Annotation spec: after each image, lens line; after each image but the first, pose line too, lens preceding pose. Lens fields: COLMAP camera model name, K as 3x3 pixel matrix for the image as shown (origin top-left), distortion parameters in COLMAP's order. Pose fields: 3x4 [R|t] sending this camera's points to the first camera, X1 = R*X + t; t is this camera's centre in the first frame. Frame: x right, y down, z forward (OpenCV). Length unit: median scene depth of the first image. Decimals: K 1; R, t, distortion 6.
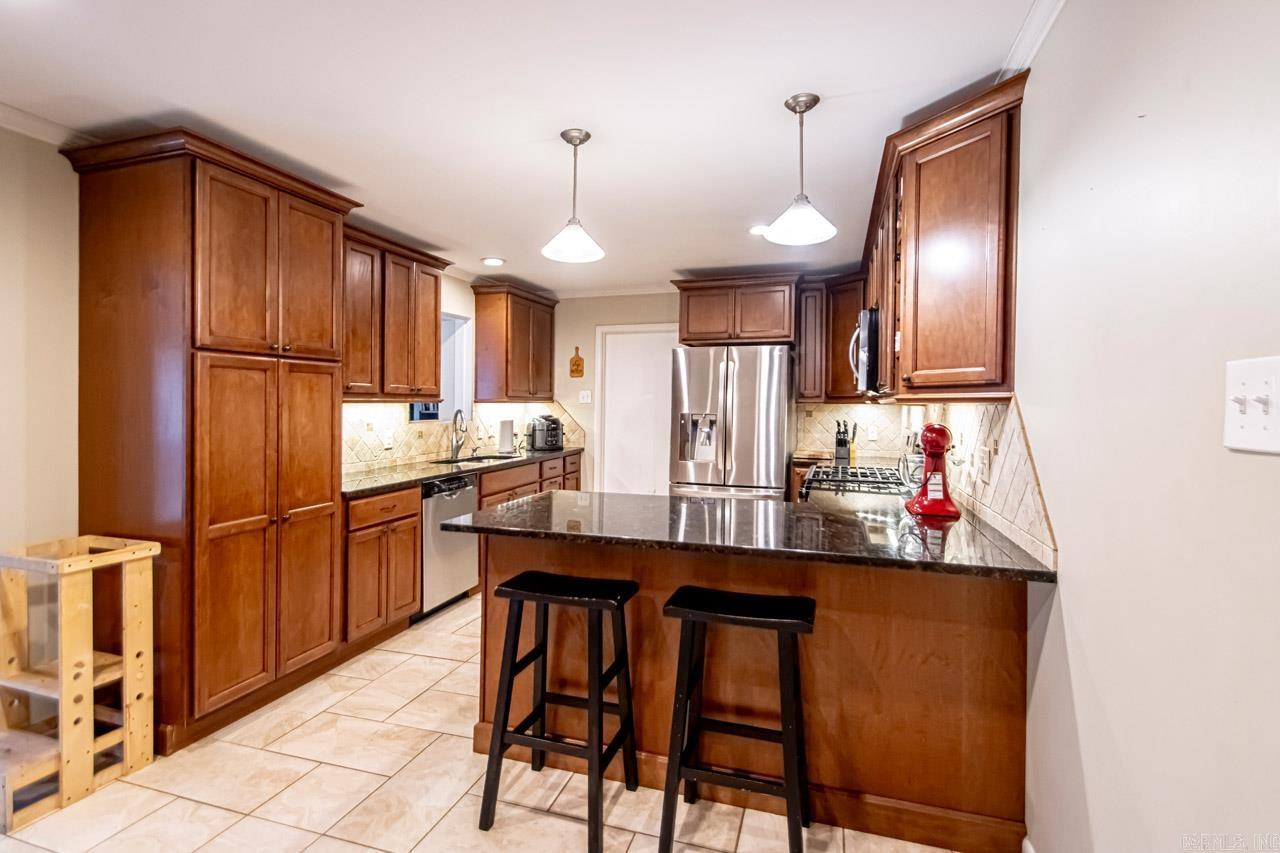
lens RADIAL K [[602.8, 0, 656.1], [0, 602.8, 425.1], [0, 0, 1]] dist [0.000753, -0.000007]
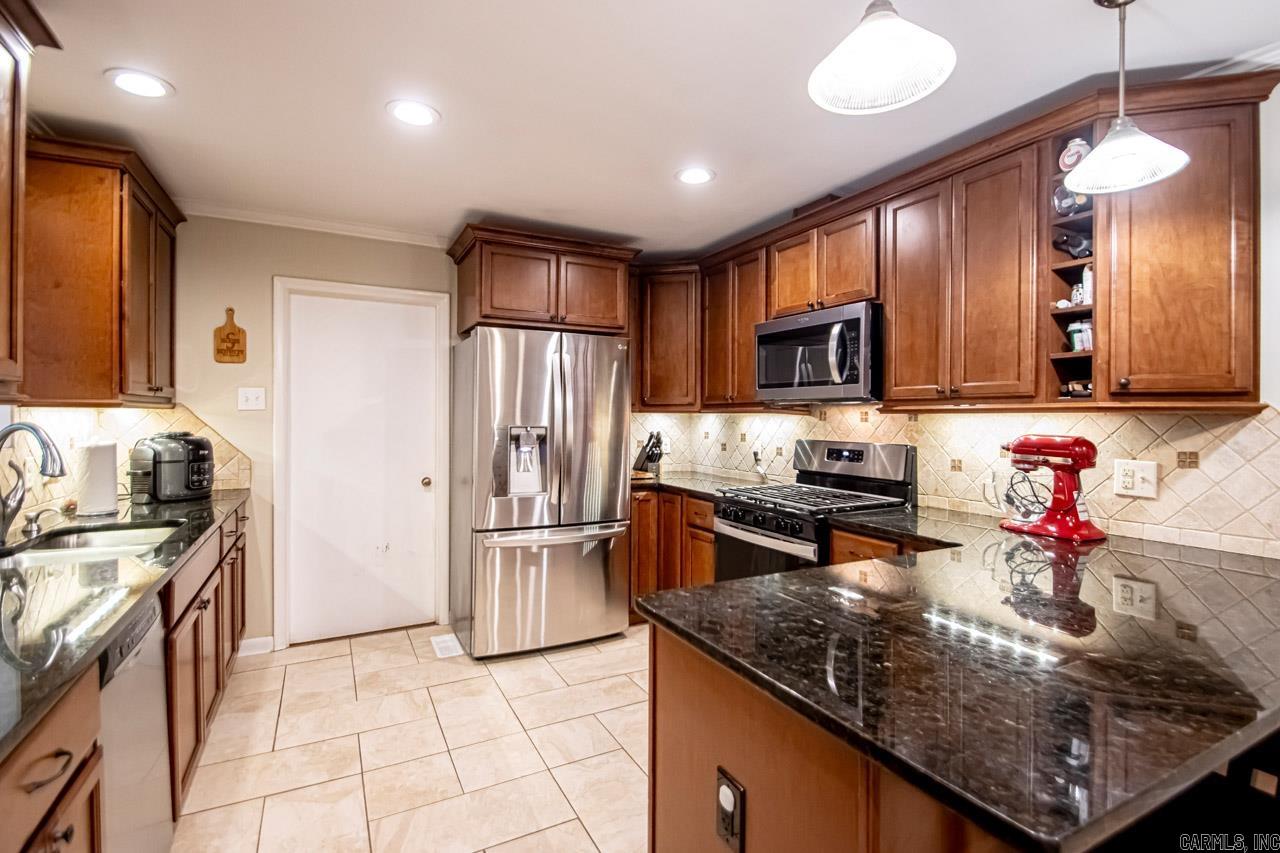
lens RADIAL K [[602.8, 0, 656.1], [0, 602.8, 425.1], [0, 0, 1]] dist [0.000753, -0.000007]
pose [[0.708097, -0.010843, 0.706032, -0.280334], [0.020981, 0.999764, -0.005689, -0.012297], [-0.705804, 0.018842, 0.708157, 0.379905]]
